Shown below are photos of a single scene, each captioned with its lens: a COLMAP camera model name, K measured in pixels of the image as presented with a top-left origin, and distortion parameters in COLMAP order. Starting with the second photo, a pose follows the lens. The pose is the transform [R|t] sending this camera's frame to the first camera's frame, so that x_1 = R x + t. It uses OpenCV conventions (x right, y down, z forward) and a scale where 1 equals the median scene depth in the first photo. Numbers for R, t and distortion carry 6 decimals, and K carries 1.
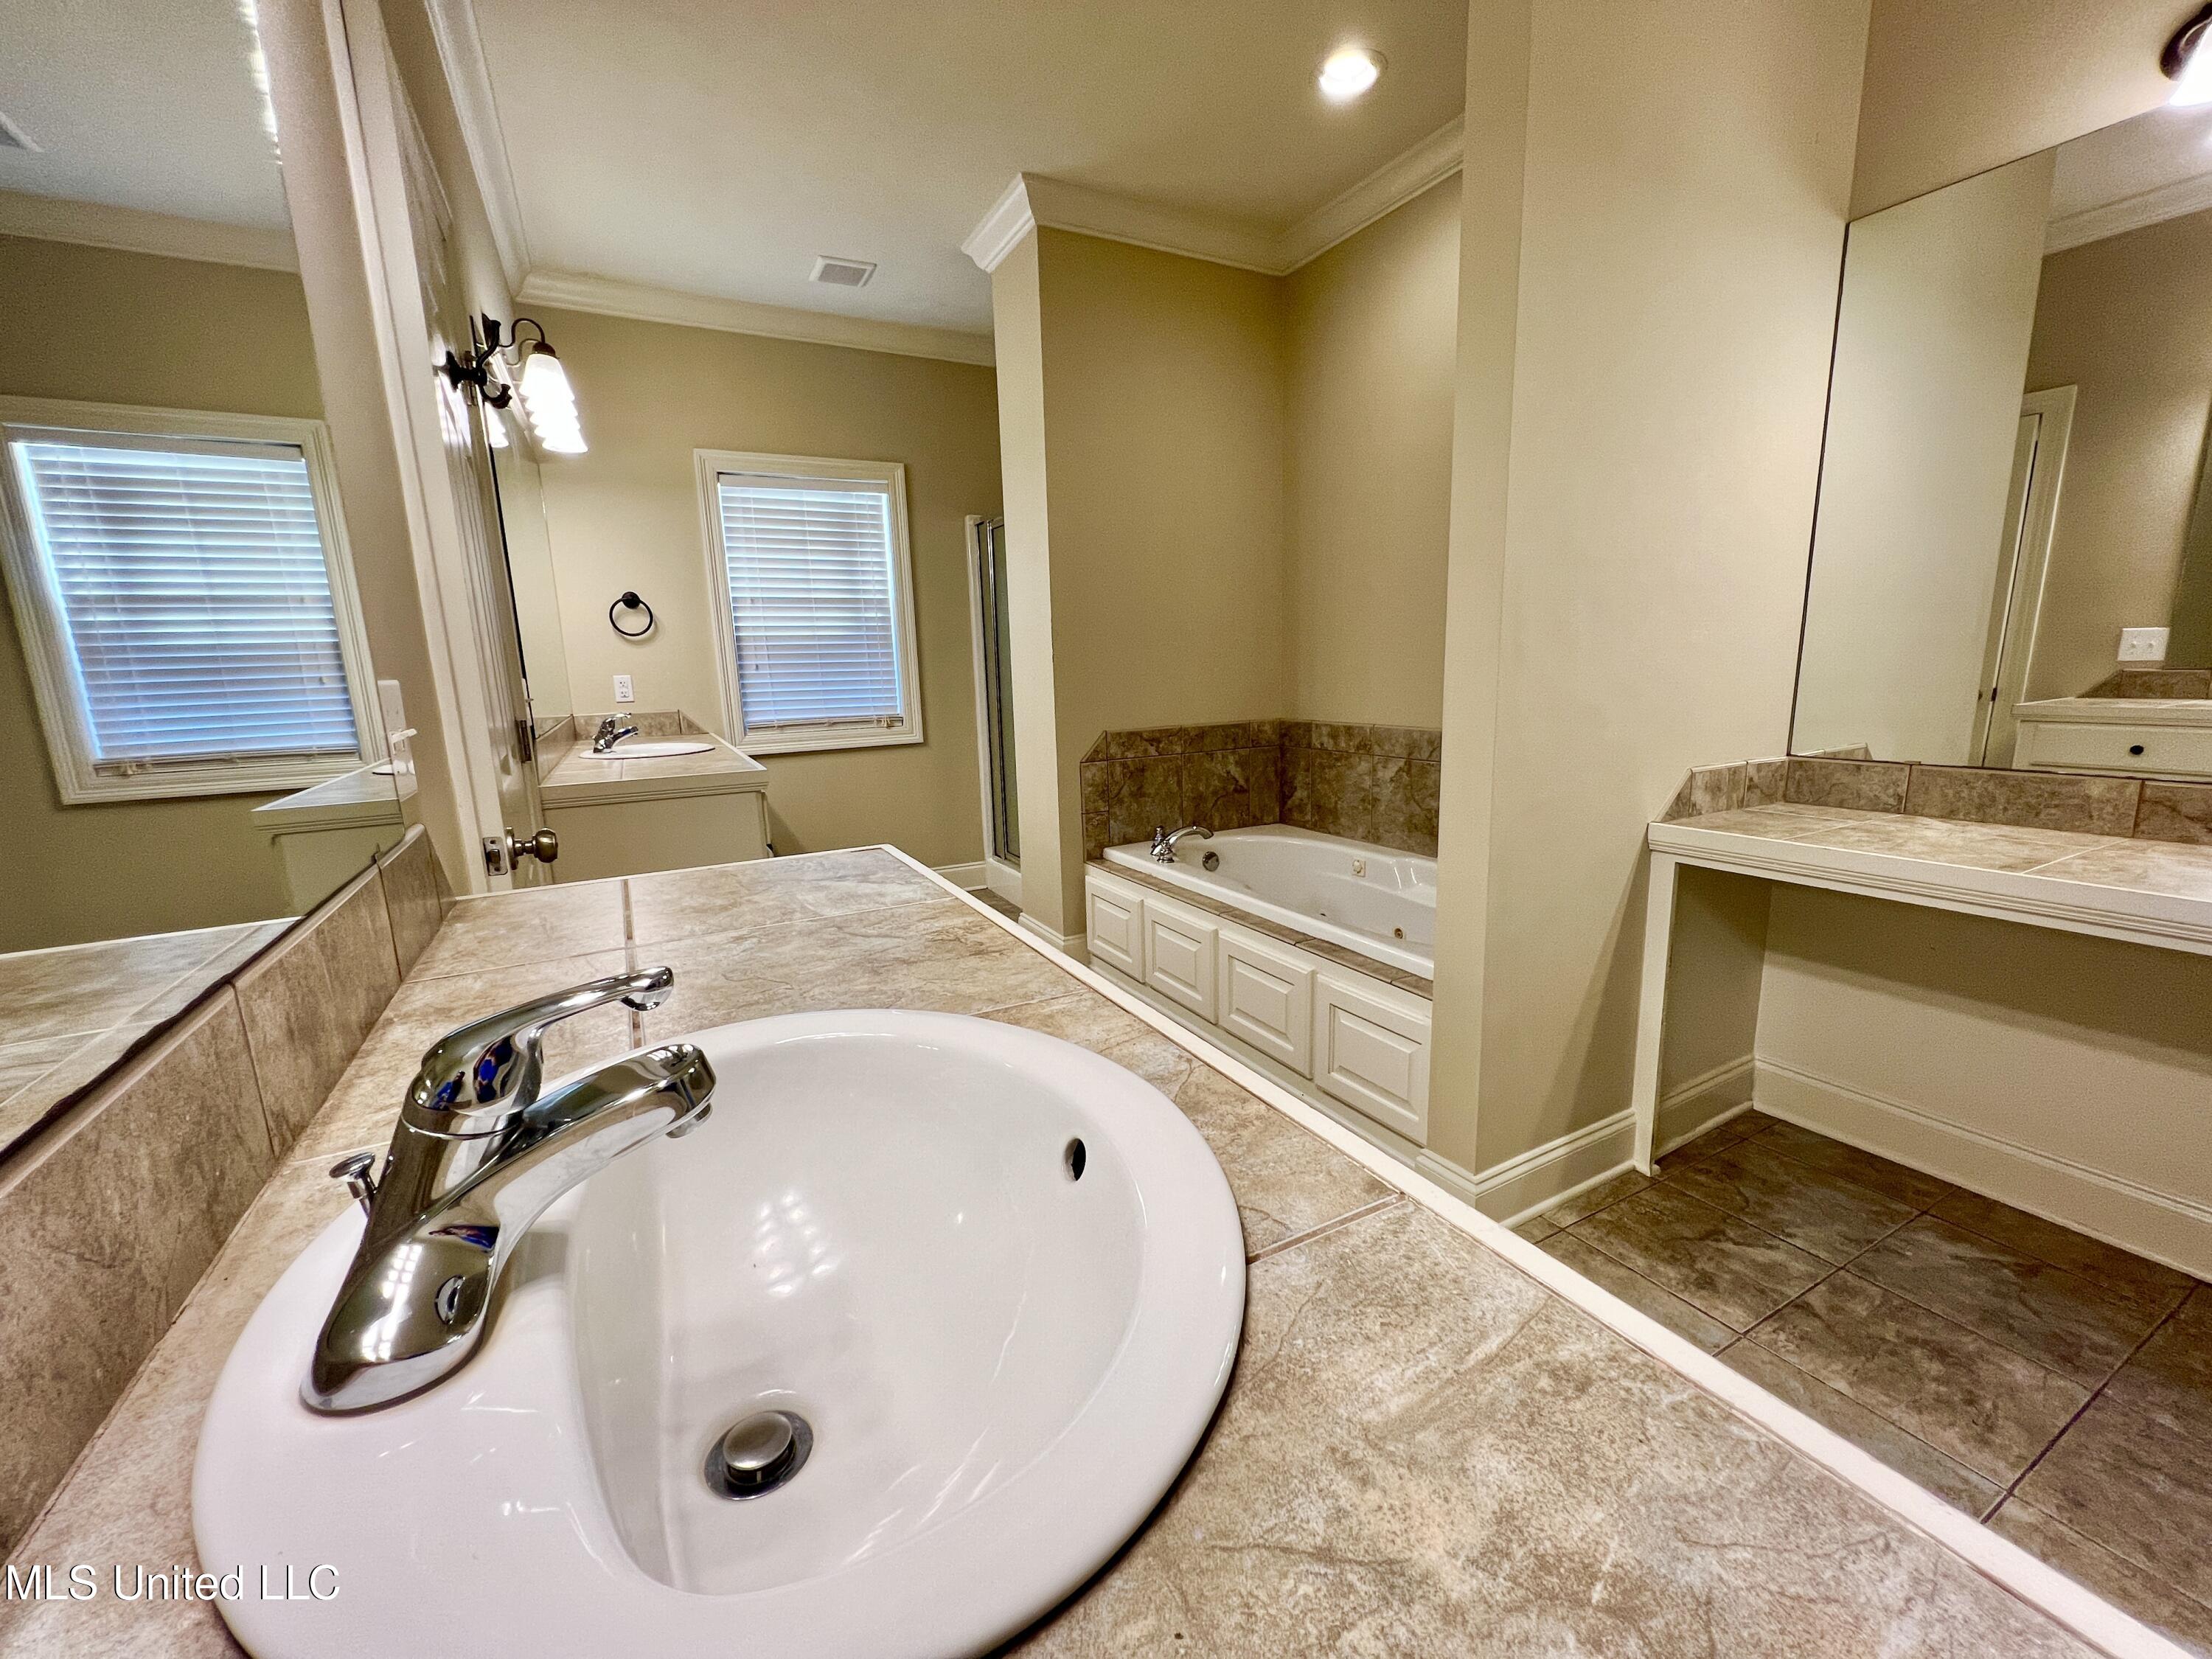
lens RADIAL K [[887.7, 0, 1100.8], [0, 887.7, 831.0], [0, 0, 1]] dist [-0.000710, -0.000184]
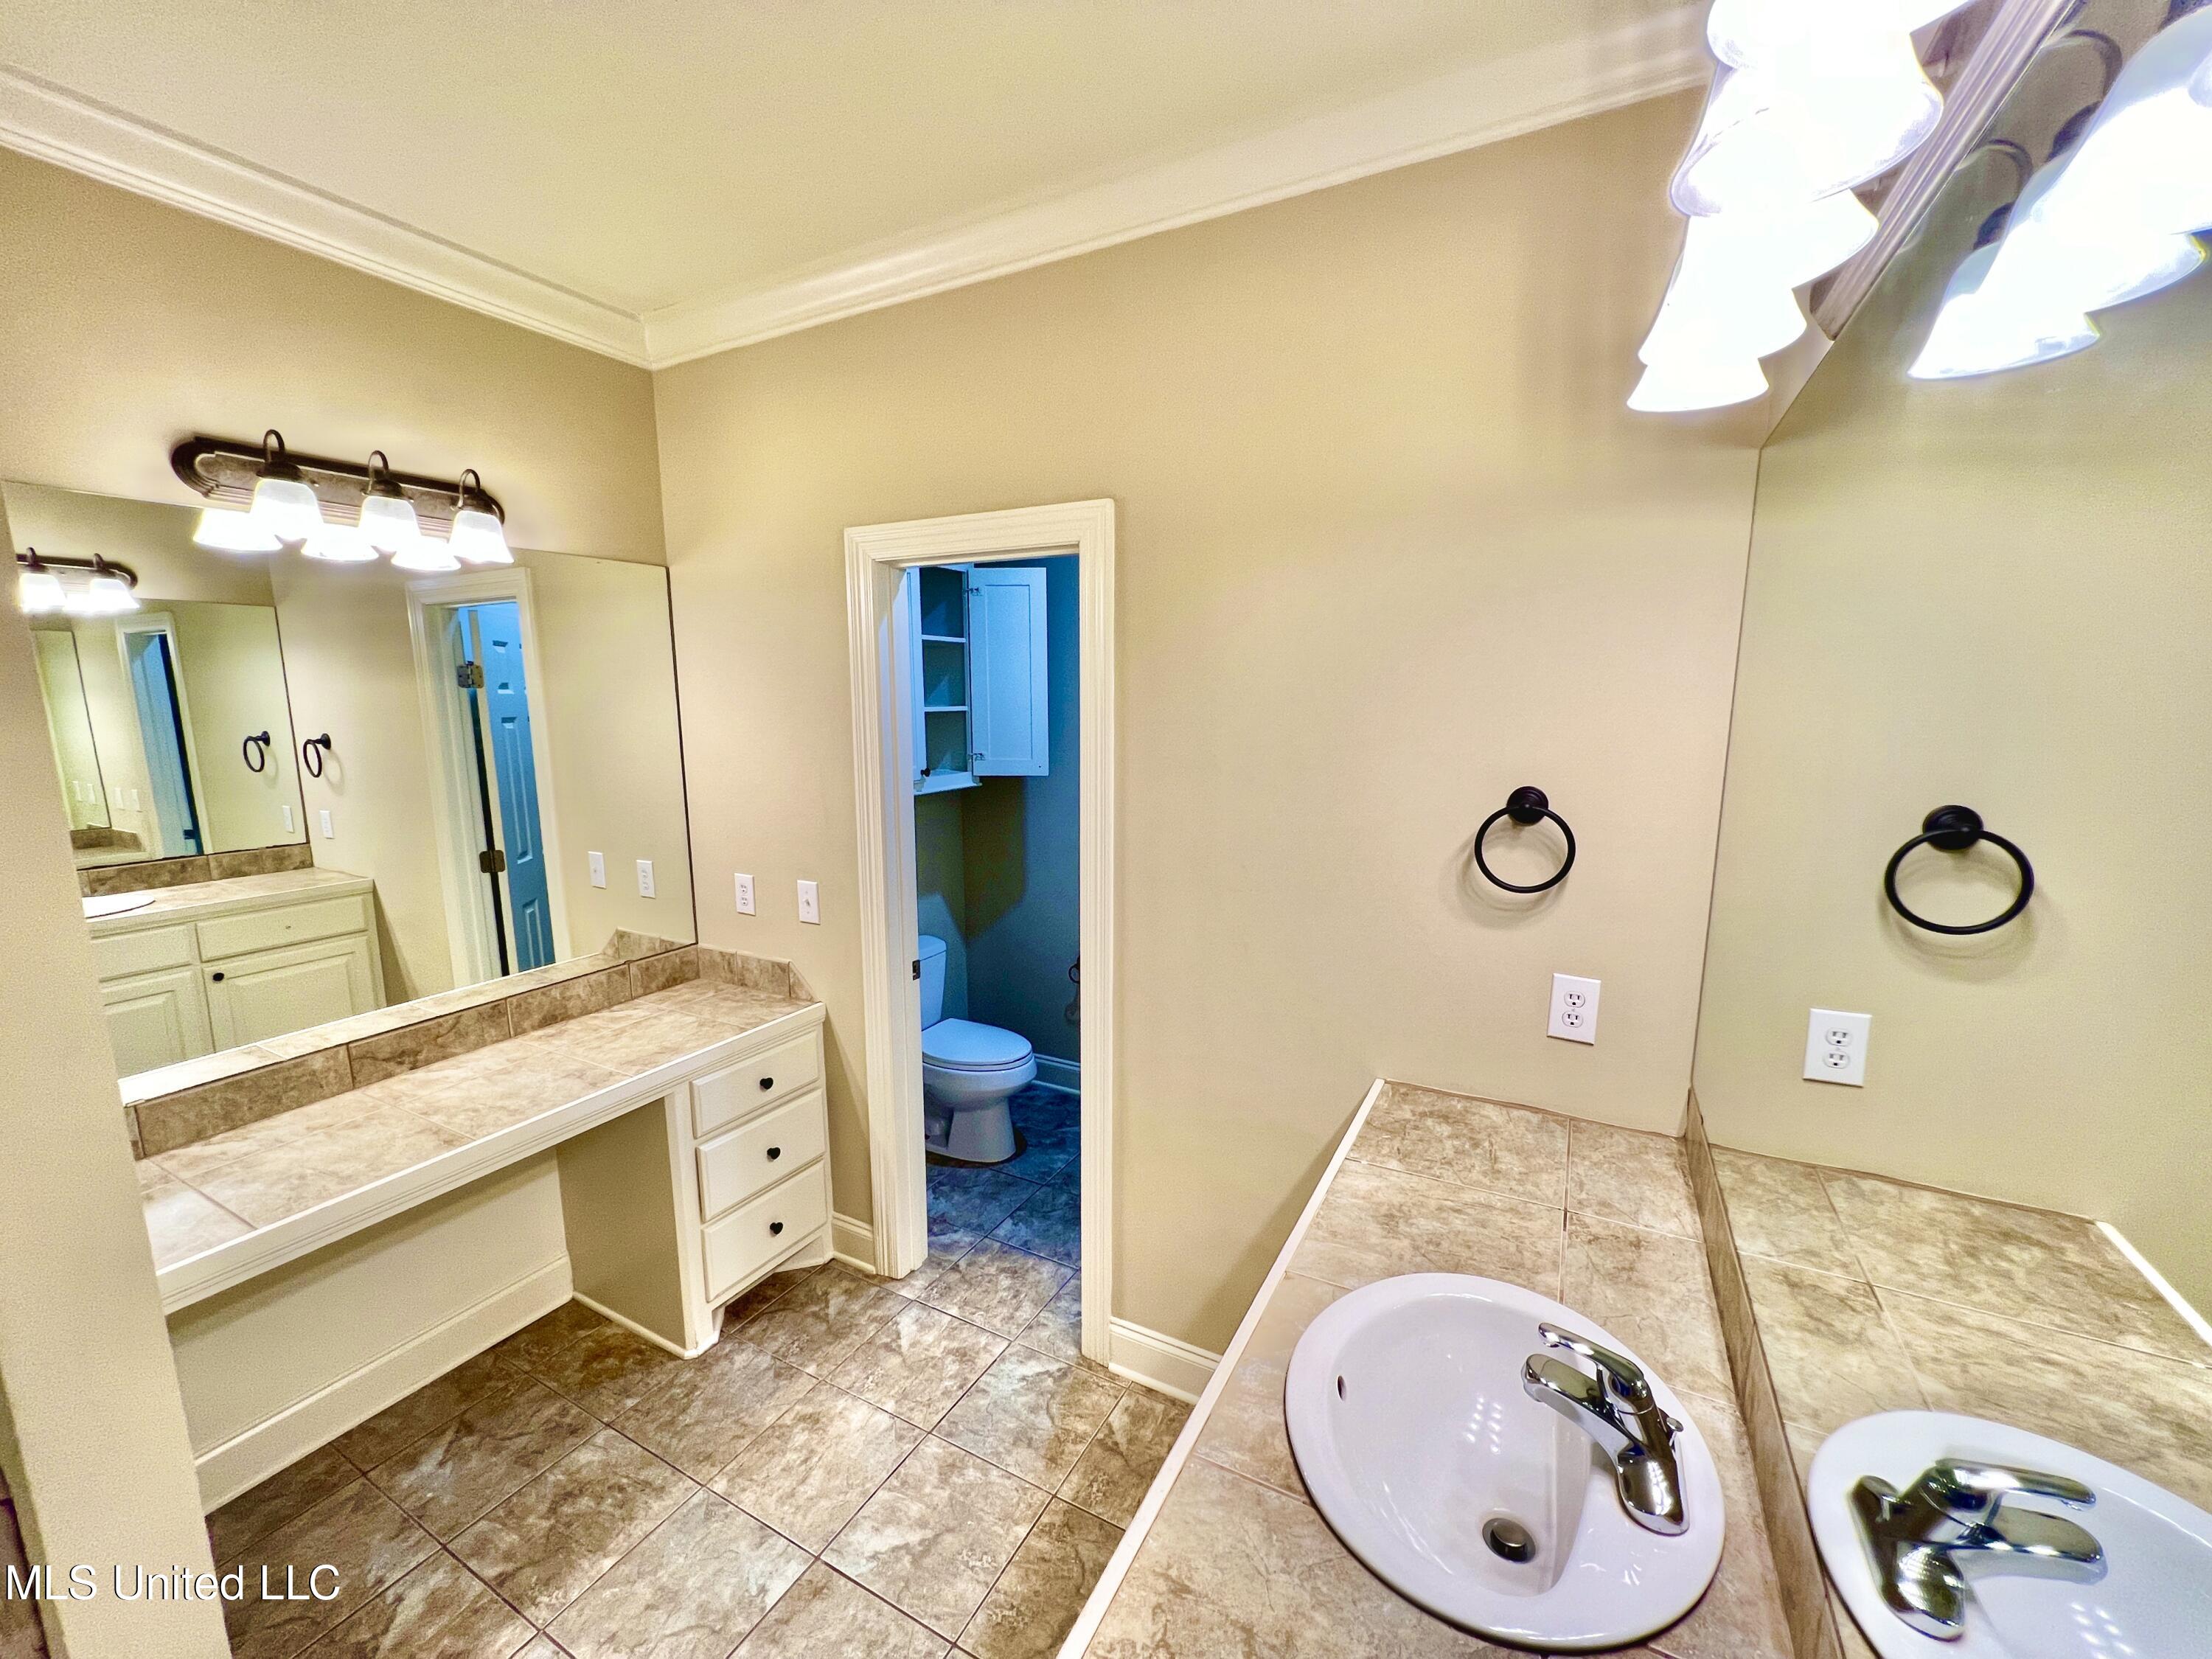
lens RADIAL K [[887.7, 0, 1109.7], [0, 887.7, 834.0], [0, 0, 1]] dist [-0.000710, -0.000184]
pose [[-0.553618, -0.097324, 0.827064, -0.415377], [0.178645, 0.956147, 0.232095, -0.444780], [-0.813383, 0.276243, -0.511954, 0.702699]]
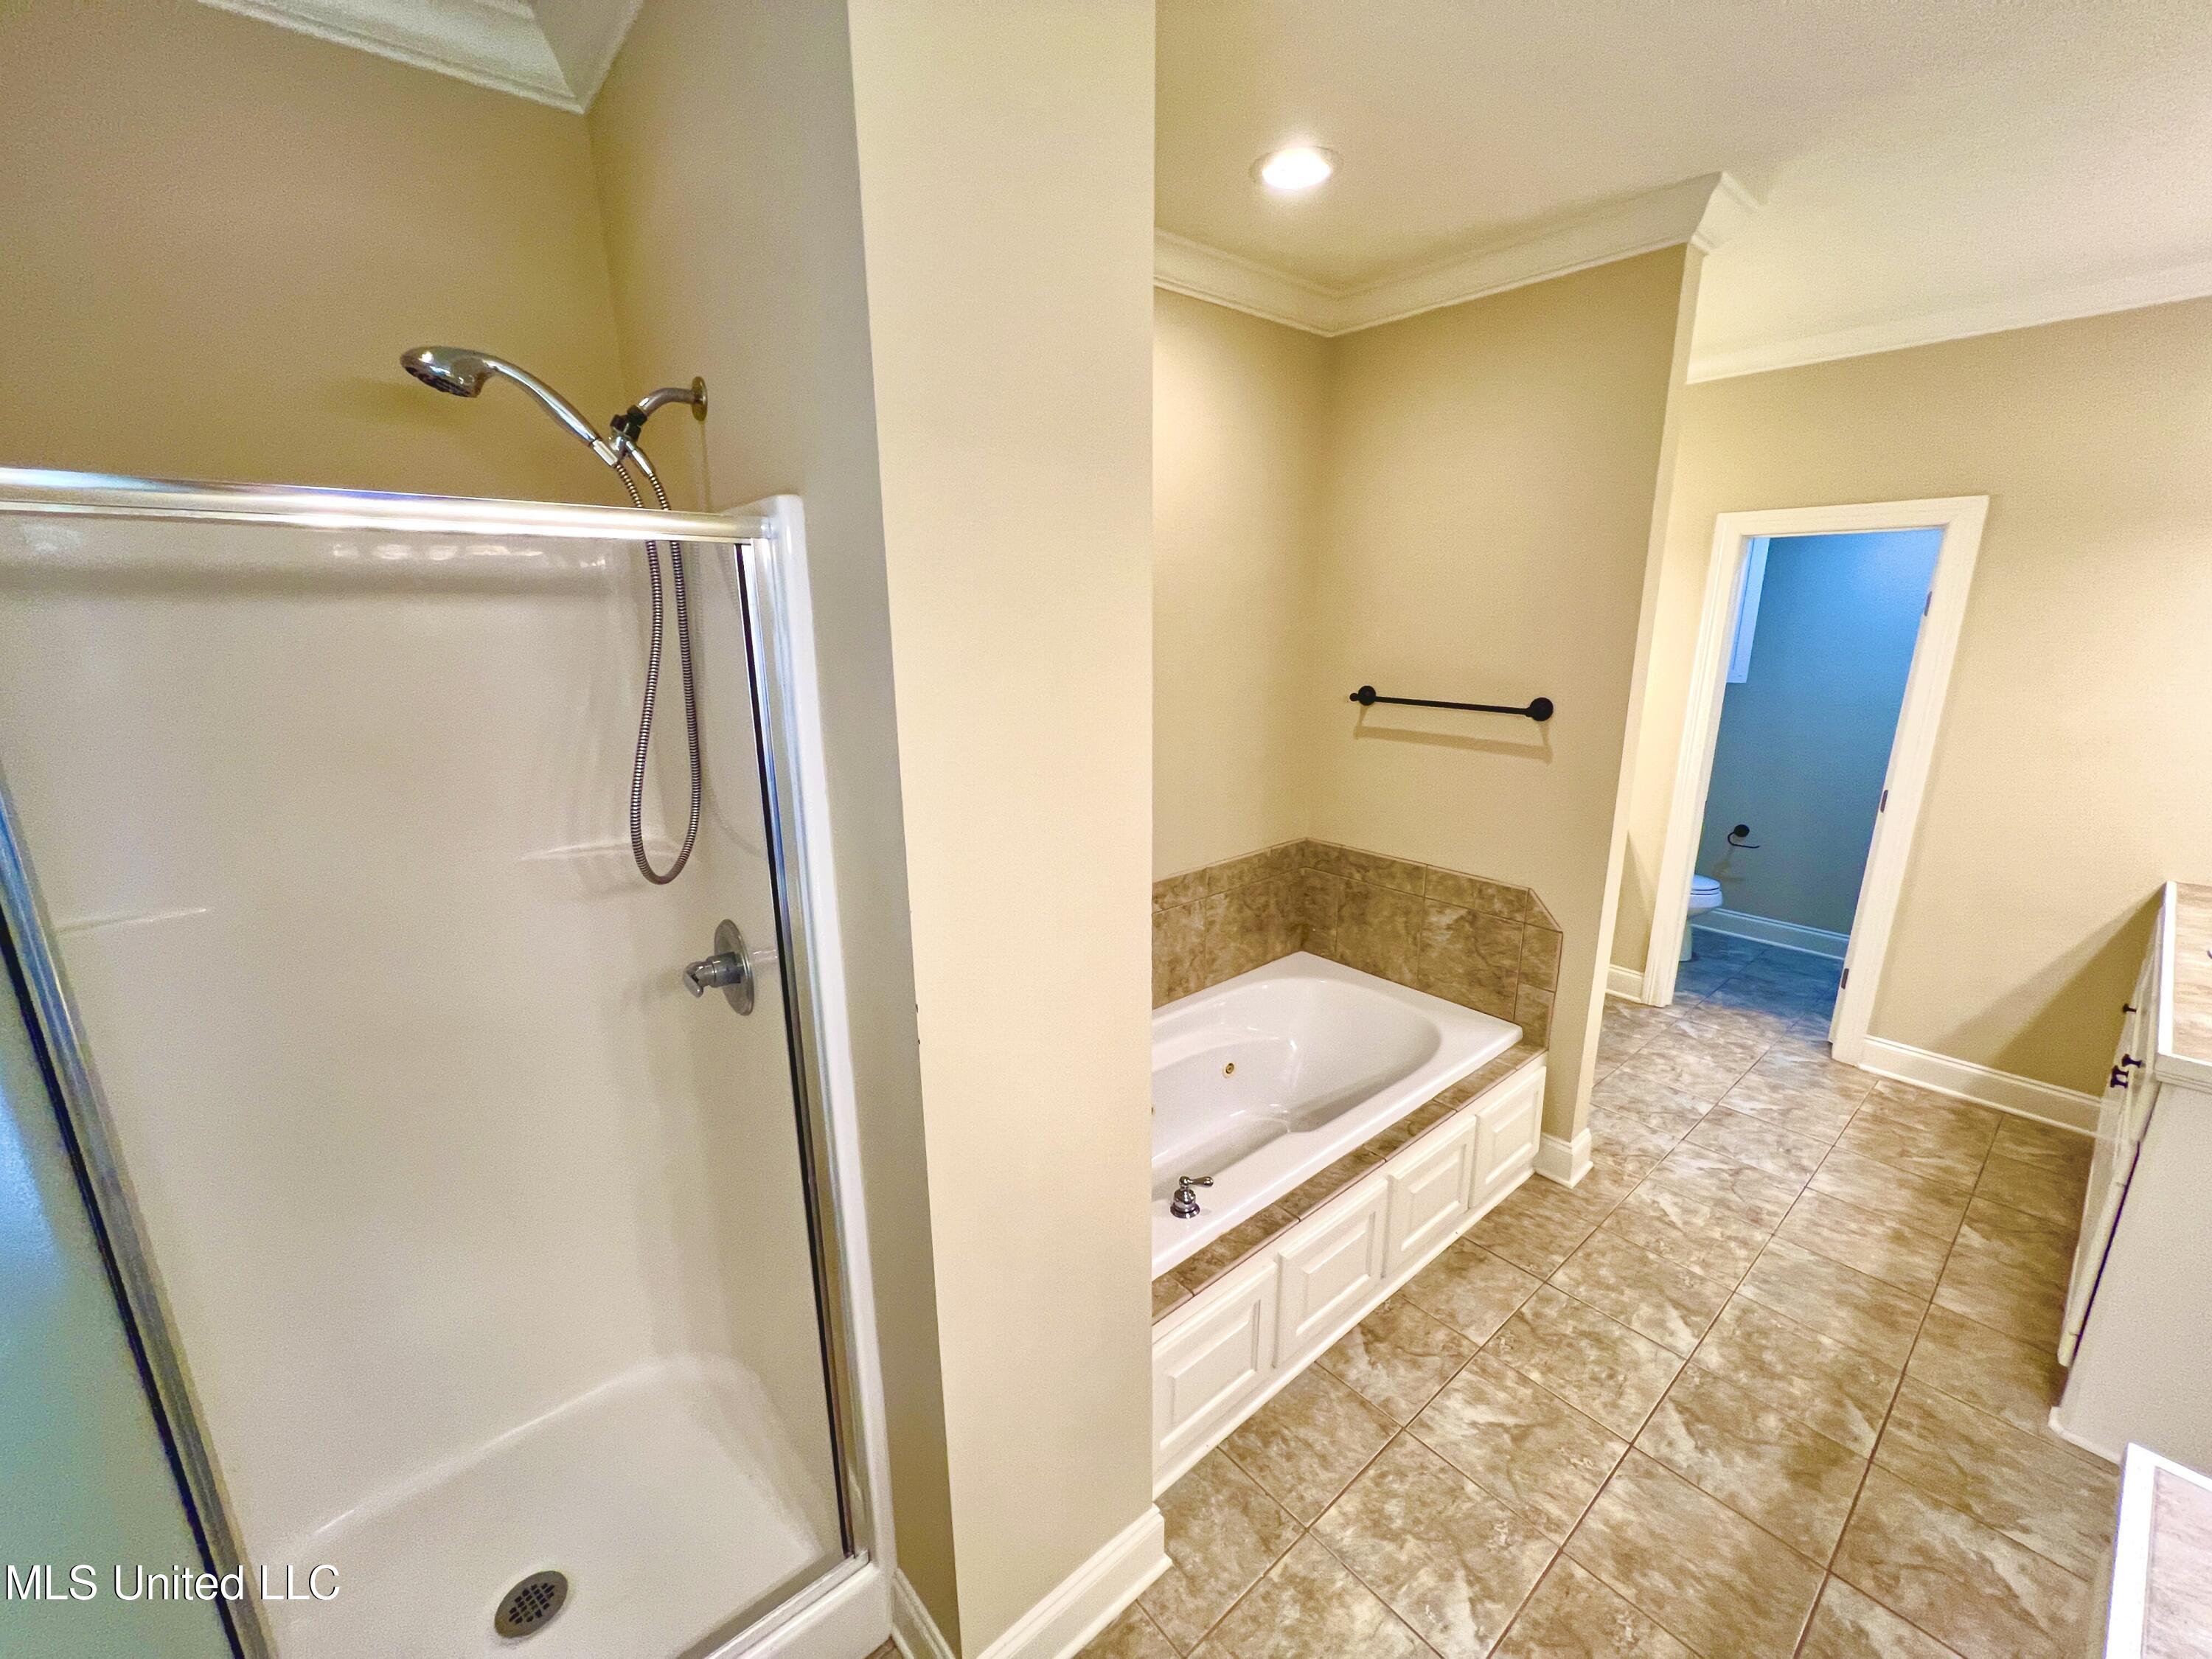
lens RADIAL K [[887.7, 0, 1101.0], [0, 887.7, 836.8], [0, 0, 1]] dist [-0.000710, -0.000184]
pose [[-0.208268, -0.204722, 0.956406, -0.904861], [0.203626, 0.947347, 0.247125, -0.754876], [-0.956640, 0.246218, -0.155615, 2.179374]]
